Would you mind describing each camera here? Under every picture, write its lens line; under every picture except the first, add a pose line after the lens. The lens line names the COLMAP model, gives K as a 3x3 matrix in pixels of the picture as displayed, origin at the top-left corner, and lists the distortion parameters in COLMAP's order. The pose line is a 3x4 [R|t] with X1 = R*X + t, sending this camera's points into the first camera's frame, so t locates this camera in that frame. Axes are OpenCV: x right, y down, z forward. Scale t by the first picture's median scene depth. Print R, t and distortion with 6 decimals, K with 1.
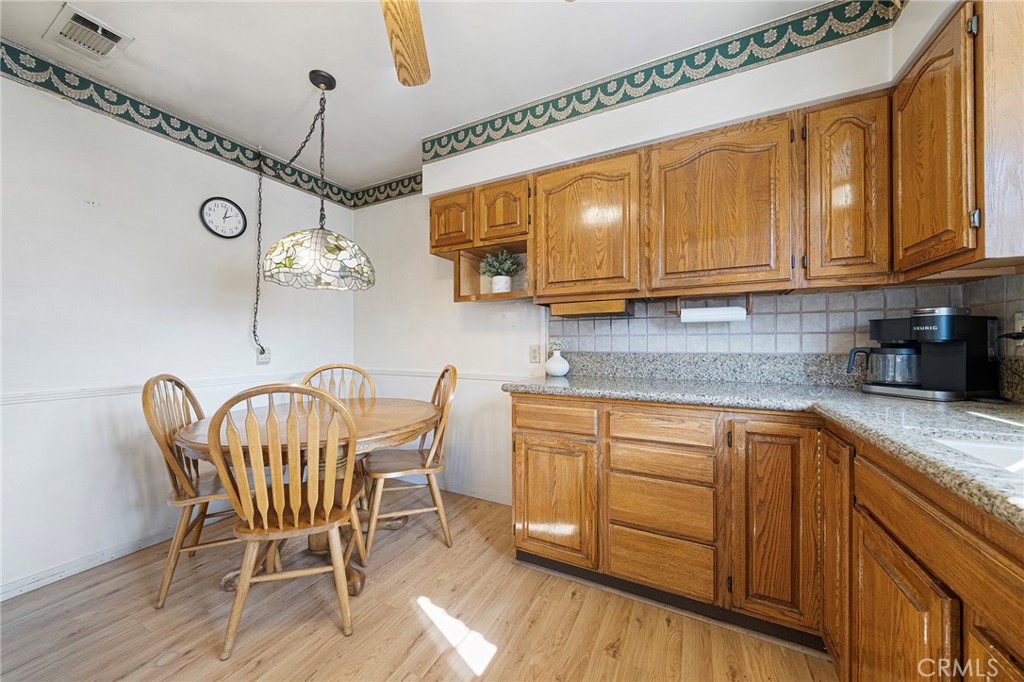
lens RADIAL K [[353.4, 0, 516.9], [0, 353.4, 342.4], [0, 0, 1]] dist [-0.004321, 0.000082]
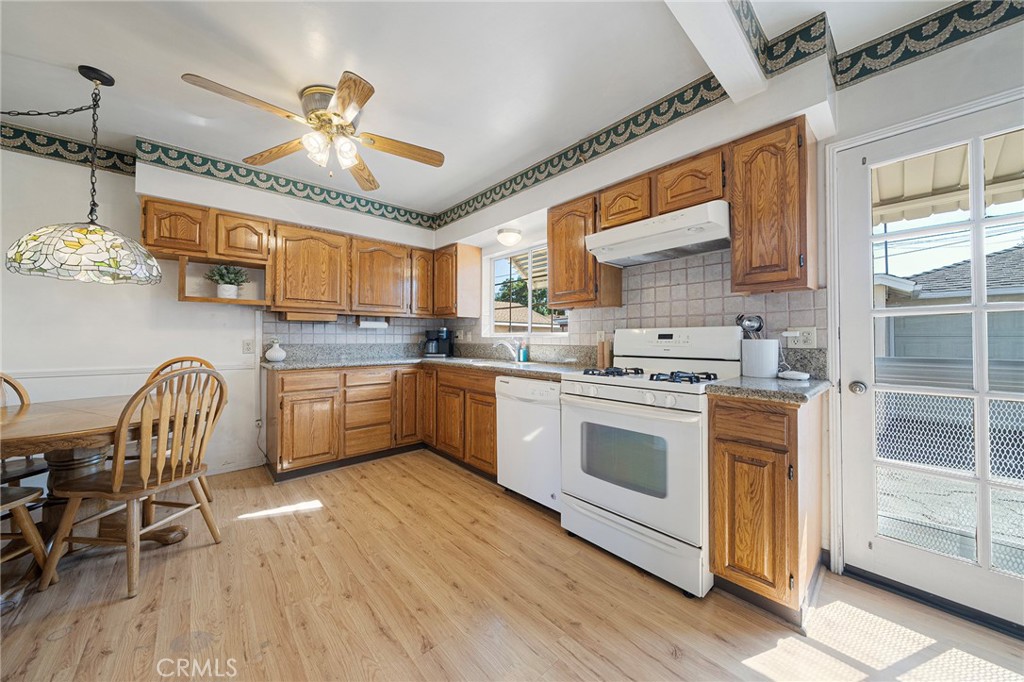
lens RADIAL K [[353.4, 0, 510.6], [0, 353.4, 334.5], [0, 0, 1]] dist [-0.004321, 0.000082]
pose [[0.346824, 0.014381, 0.937820, -1.154078], [-0.004084, 0.999896, -0.013823, 0.002794], [-0.937921, 0.000964, 0.346847, -0.489055]]
